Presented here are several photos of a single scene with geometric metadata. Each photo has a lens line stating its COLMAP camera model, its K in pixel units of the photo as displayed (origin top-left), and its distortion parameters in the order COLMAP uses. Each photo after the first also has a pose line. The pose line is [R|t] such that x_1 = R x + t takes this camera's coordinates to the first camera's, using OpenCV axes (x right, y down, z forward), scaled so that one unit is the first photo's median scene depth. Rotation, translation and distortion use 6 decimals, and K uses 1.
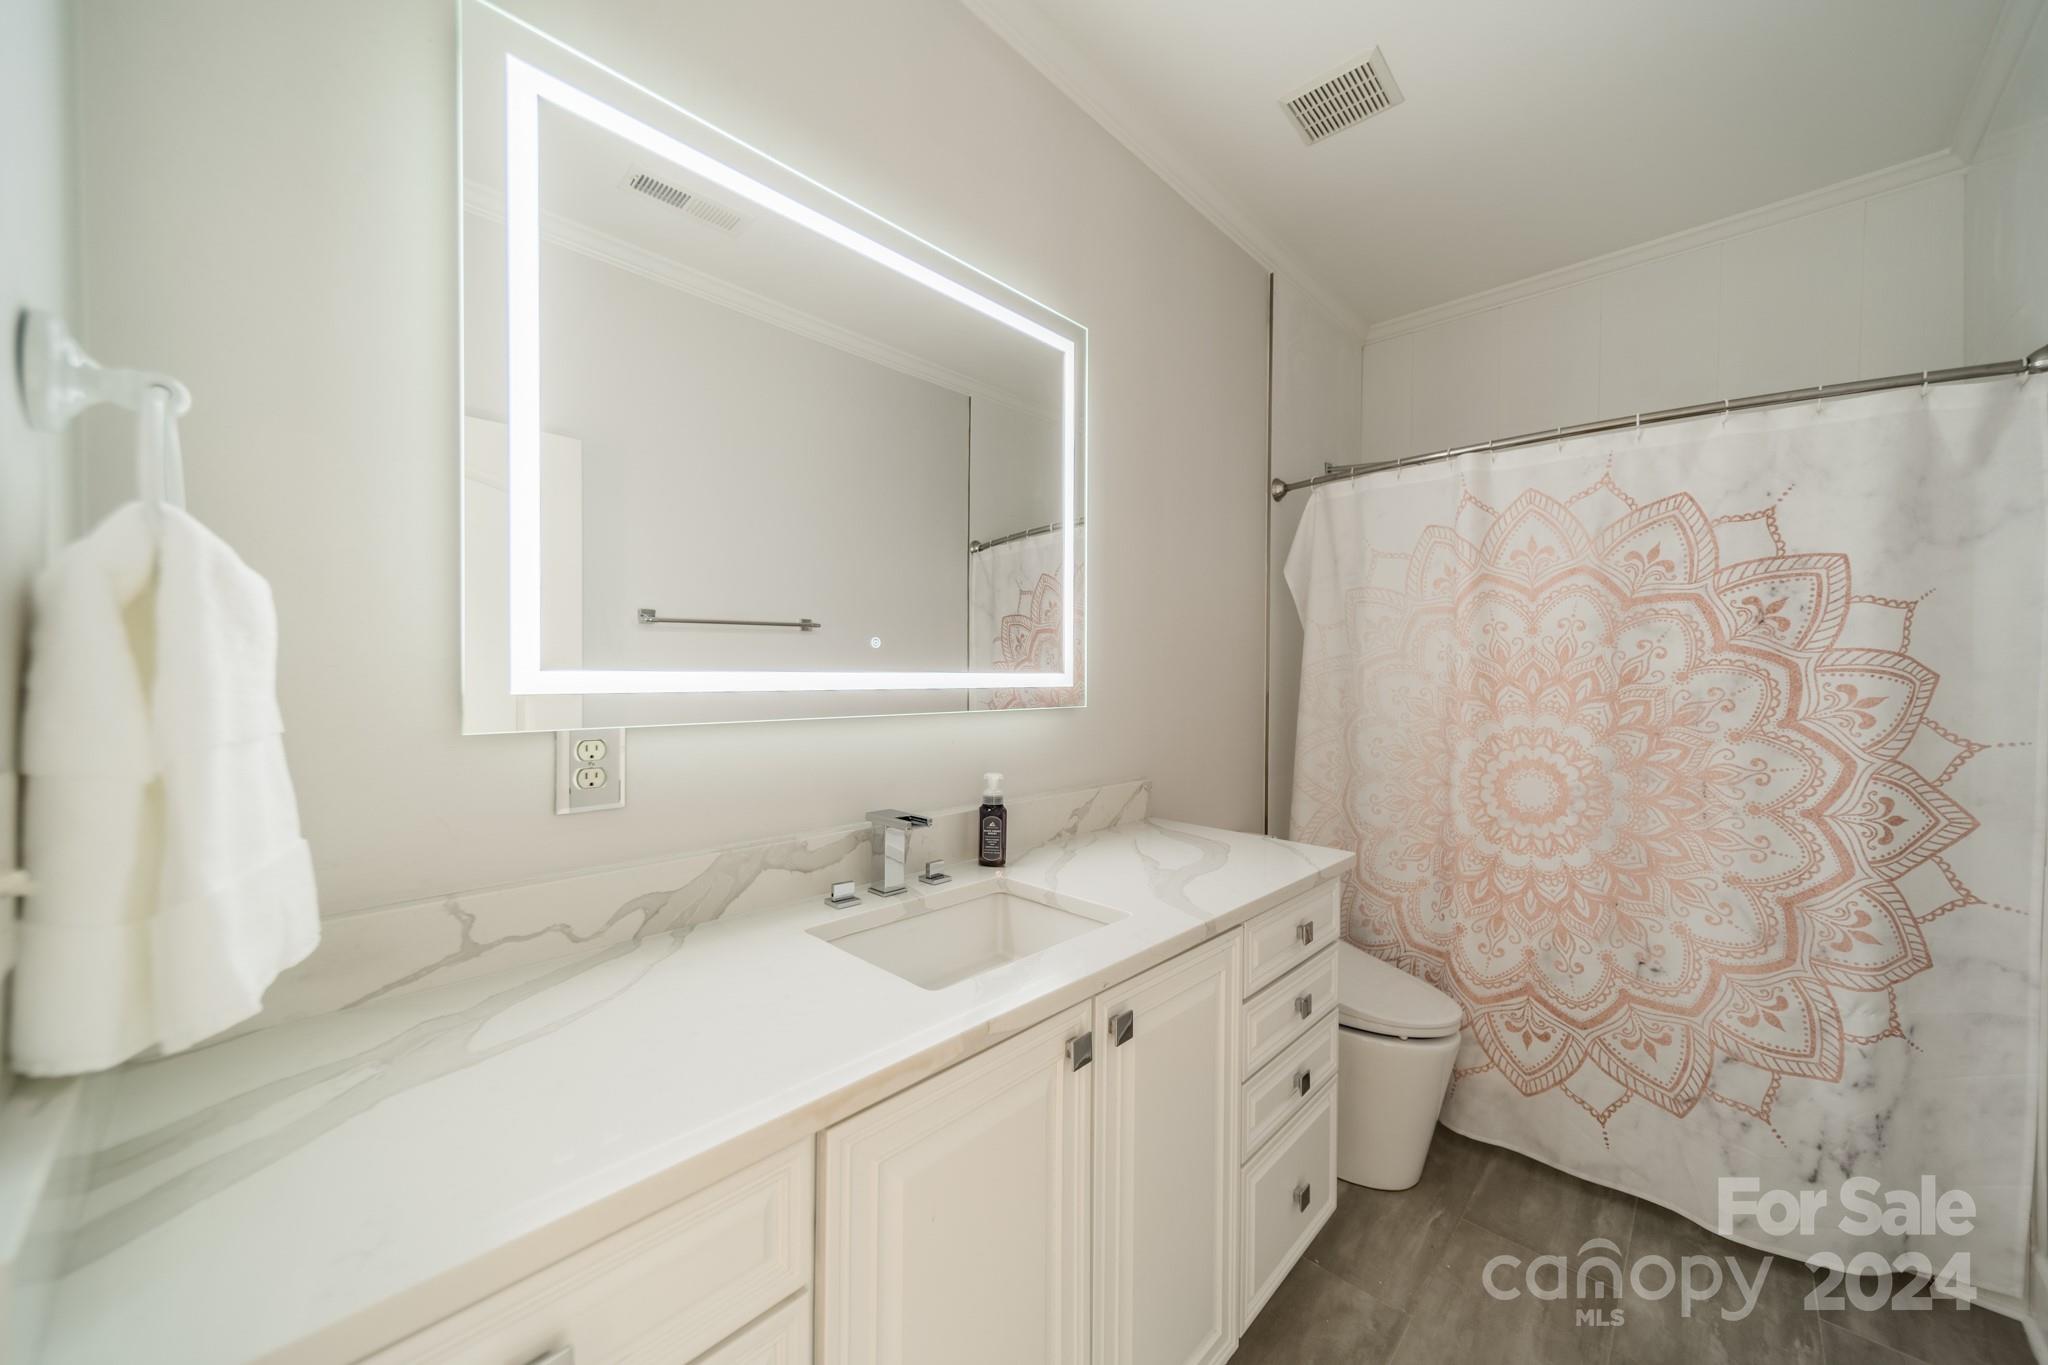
lens RADIAL K [[736.1, 0, 1030.1], [0, 736.1, 682.0], [0, 0, 1]] dist [0.006926, 0.000011]
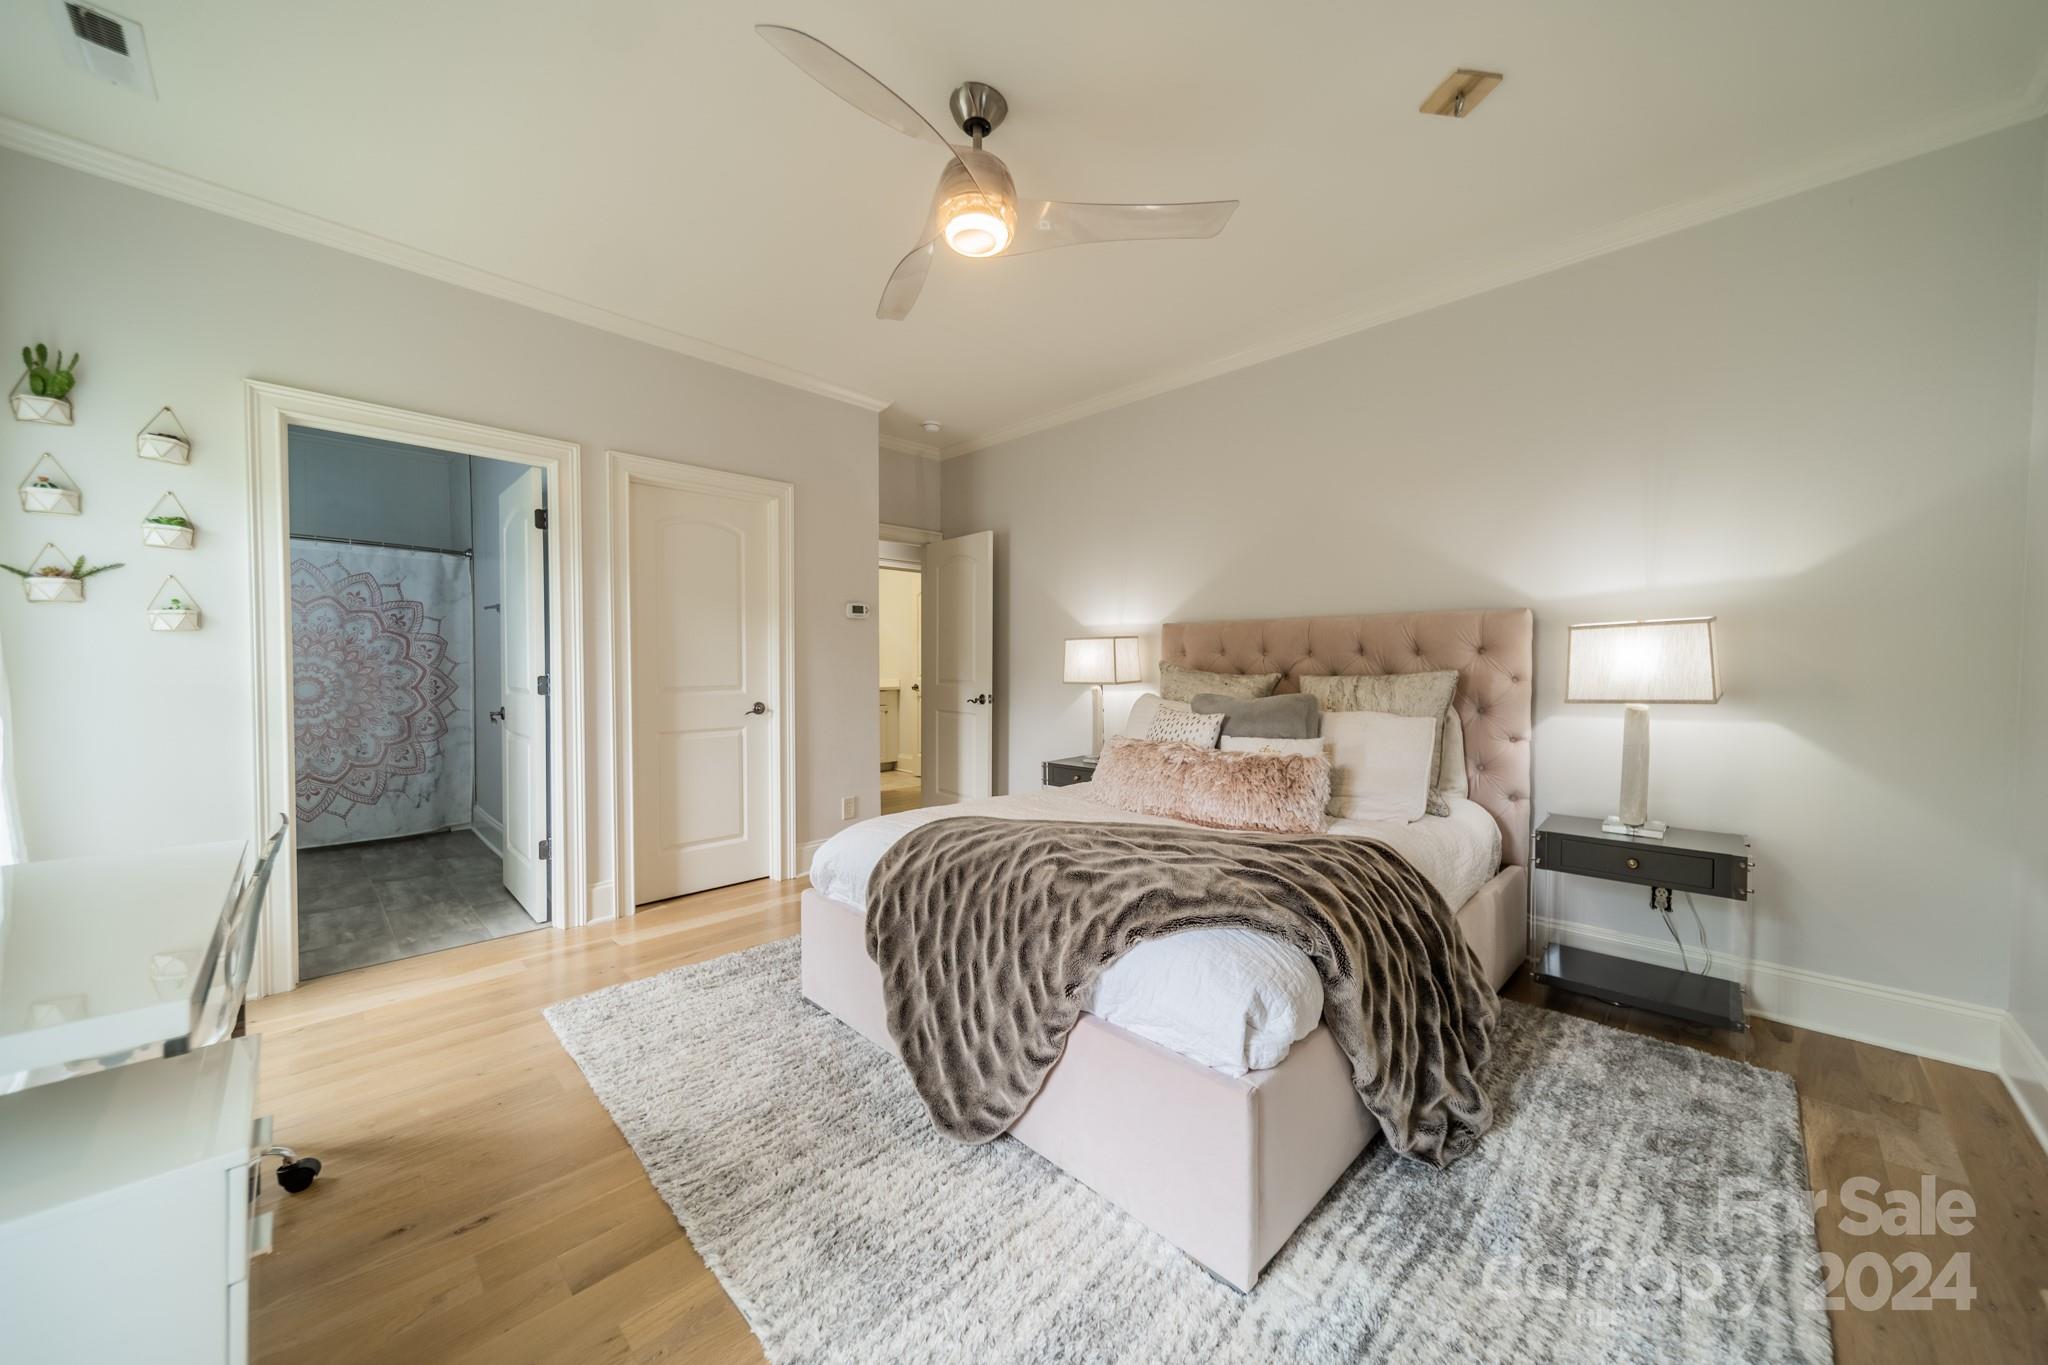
lens RADIAL K [[736.1, 0, 1029.2], [0, 736.1, 680.1], [0, 0, 1]] dist [0.006926, 0.000011]
pose [[0.029973, -0.029382, 0.999119, -1.739969], [0.006900, 0.999550, 0.029188, 0.071382], [-0.999527, 0.006019, 0.030162, -1.474133]]
